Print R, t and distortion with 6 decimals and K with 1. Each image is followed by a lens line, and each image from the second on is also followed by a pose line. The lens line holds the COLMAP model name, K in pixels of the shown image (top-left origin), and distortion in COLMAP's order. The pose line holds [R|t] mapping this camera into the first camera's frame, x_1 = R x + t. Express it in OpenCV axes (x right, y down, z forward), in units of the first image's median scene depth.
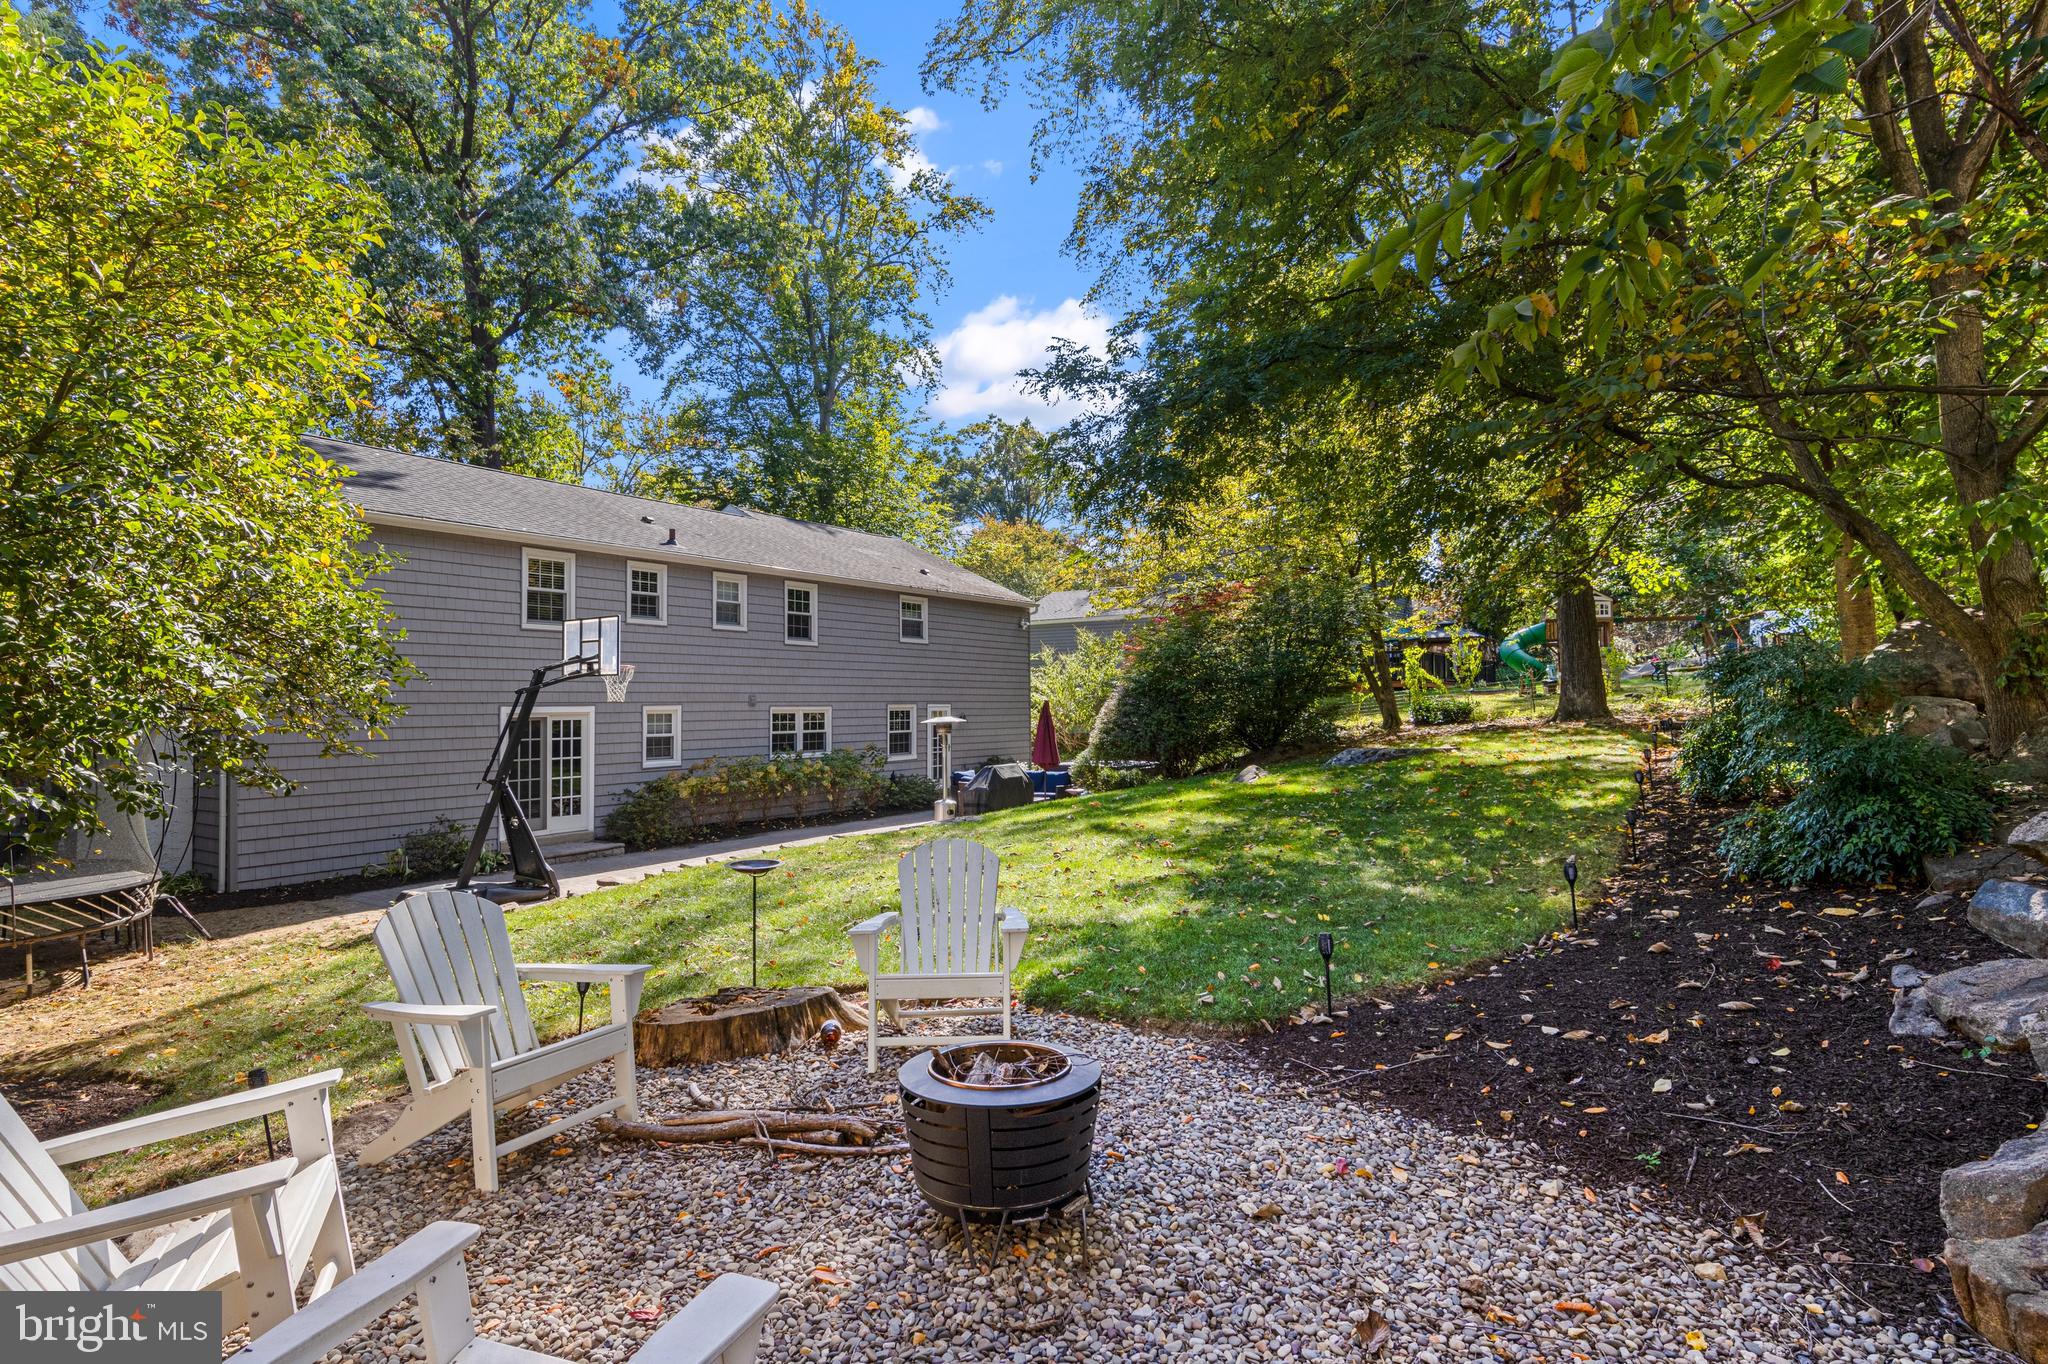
lens RADIAL K [[1050.3, 0, 1021.8], [0, 1050.3, 681.3], [0, 0, 1]] dist [0.010042, -0.005958]
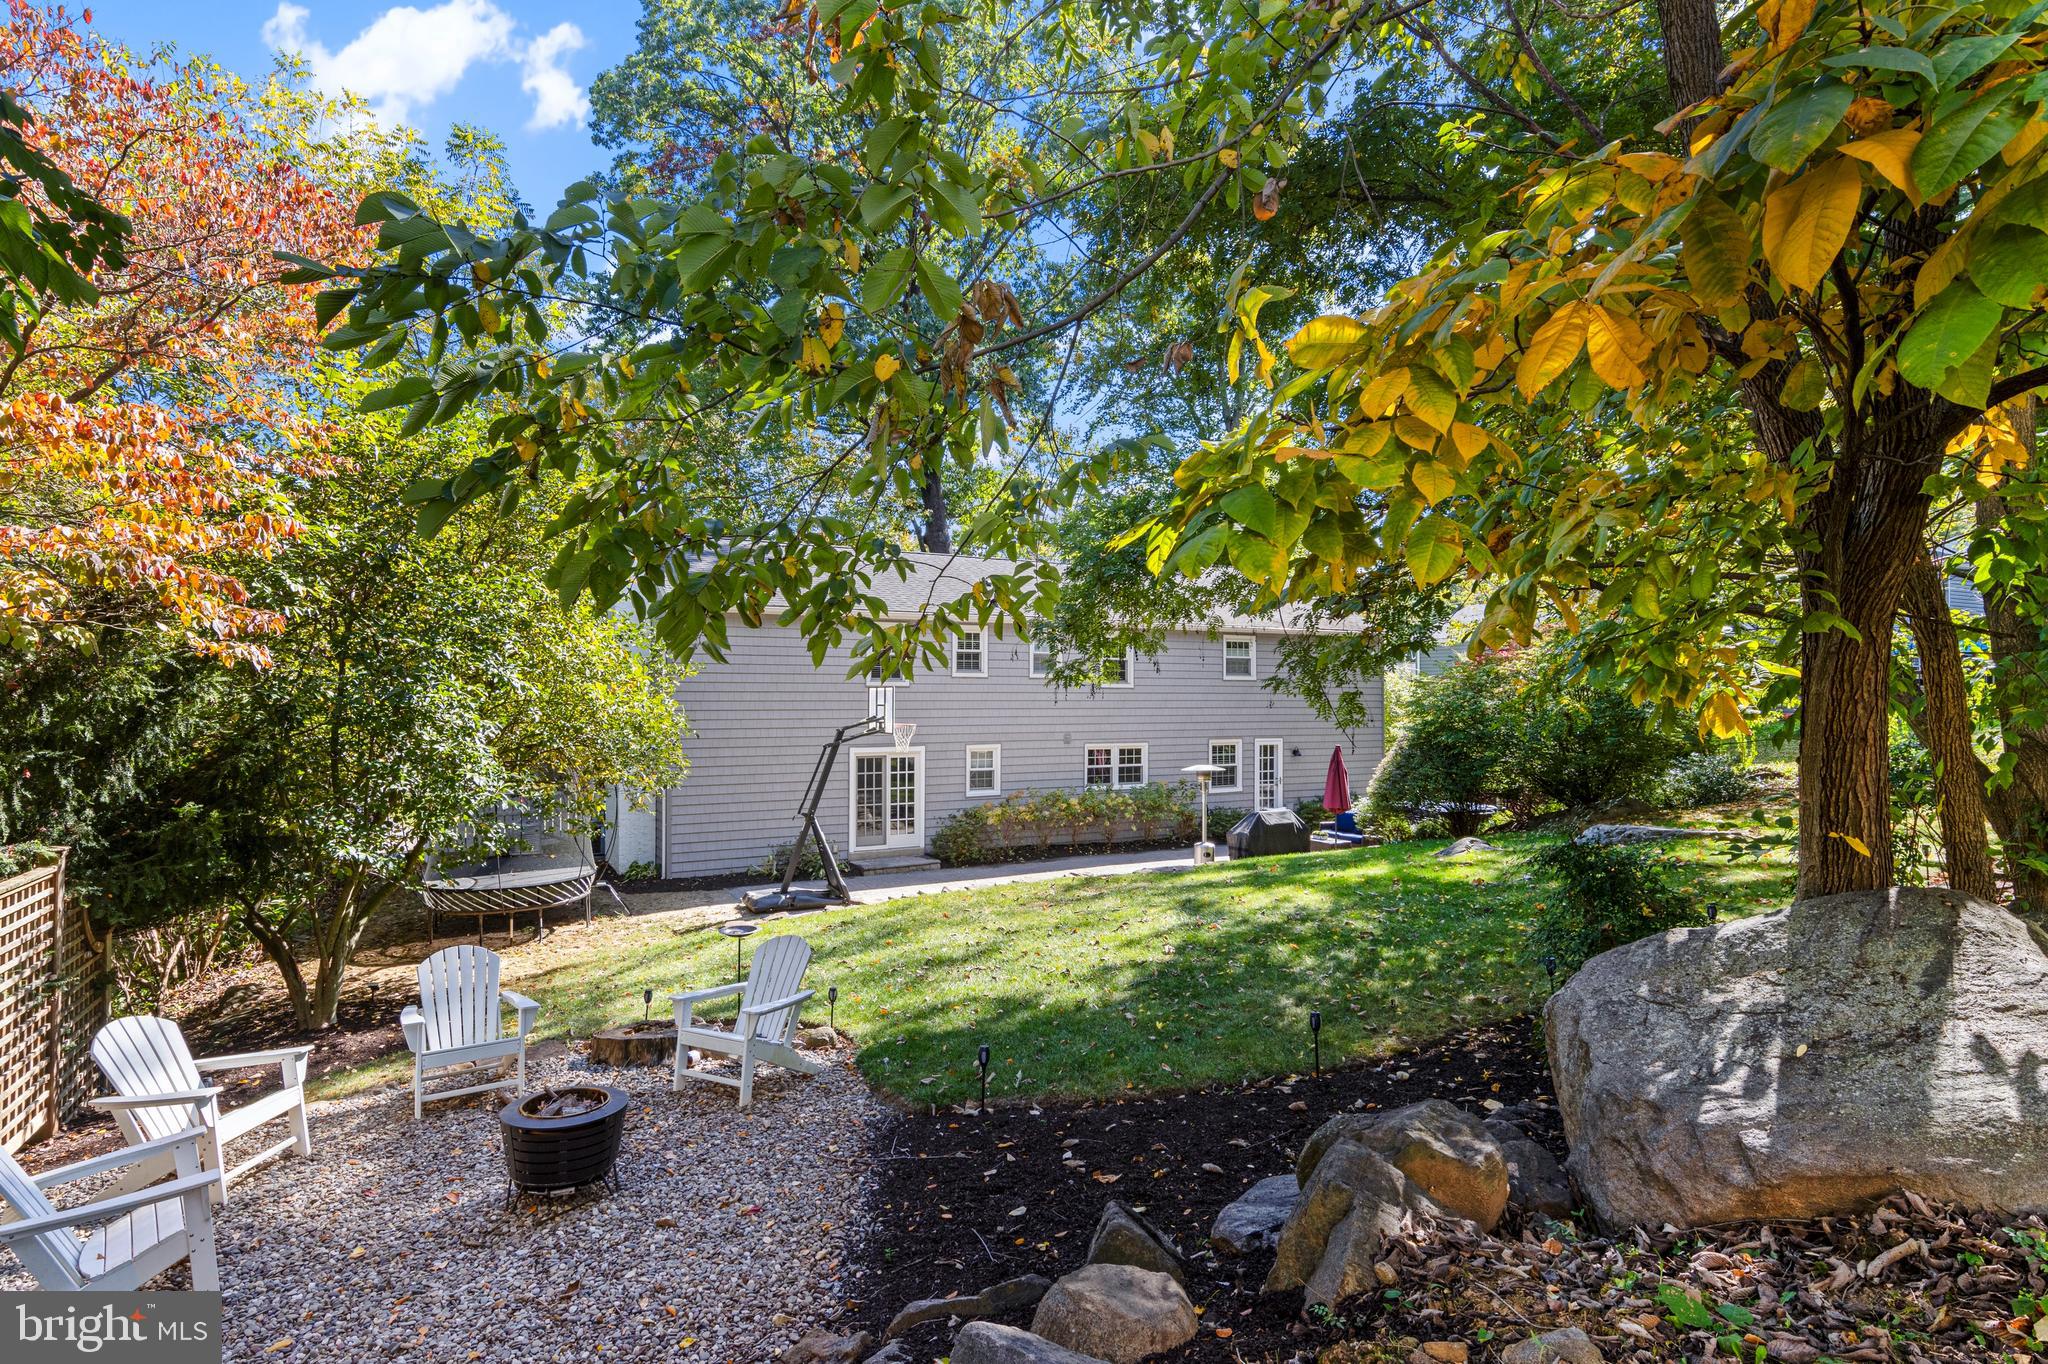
lens RADIAL K [[1050.3, 0, 1027.7], [0, 1050.3, 685.8], [0, 0, 1]] dist [0.010042, -0.005958]
pose [[0.887713, 0.004616, -0.460373, 0.250335], [0.001650, 0.999911, 0.013208, -0.059160], [0.460393, -0.012484, 0.887627, -0.030653]]
